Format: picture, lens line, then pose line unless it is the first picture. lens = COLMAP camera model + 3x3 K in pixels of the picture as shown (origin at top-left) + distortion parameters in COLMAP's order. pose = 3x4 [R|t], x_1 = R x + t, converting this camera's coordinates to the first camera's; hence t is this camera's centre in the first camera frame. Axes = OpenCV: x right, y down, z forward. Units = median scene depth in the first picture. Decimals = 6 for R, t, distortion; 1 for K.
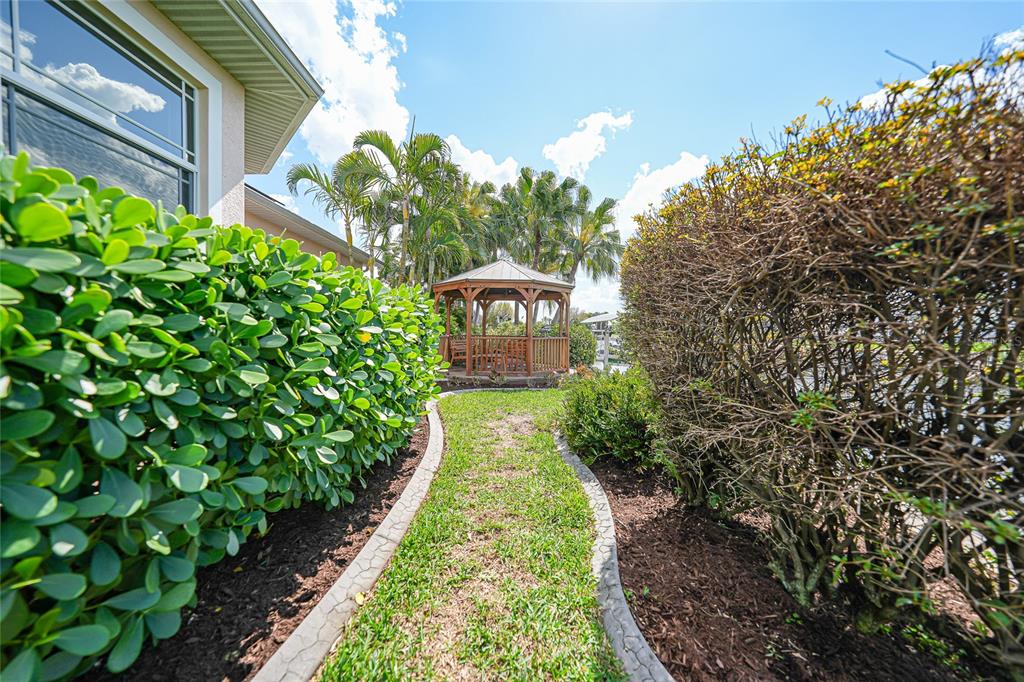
lens RADIAL K [[342.7, 0, 512.0], [0, 342.7, 341.0], [0, 0, 1]] dist [-0.000142, -0.000005]
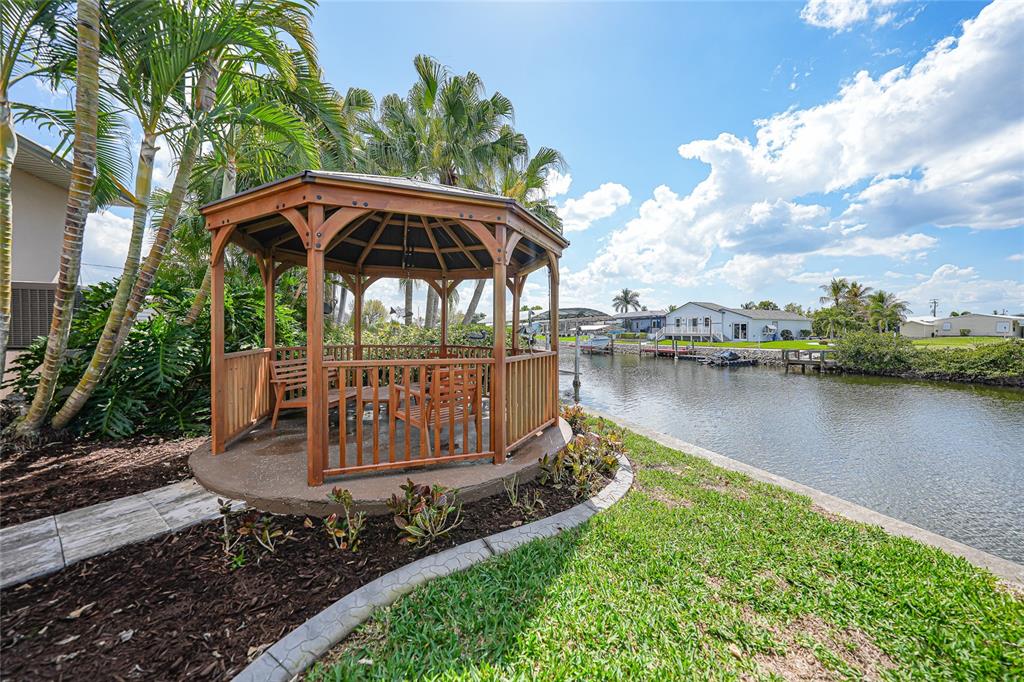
lens RADIAL K [[358.5, 0, 513.8], [0, 358.5, 338.0], [0, 0, 1]] dist [-0.022459, 0.007202]
pose [[0.936298, -0.005149, 0.351170, -0.045981], [0.012132, 0.999770, -0.017688, -0.015481], [-0.350998, 0.020822, 0.936145, 0.422575]]
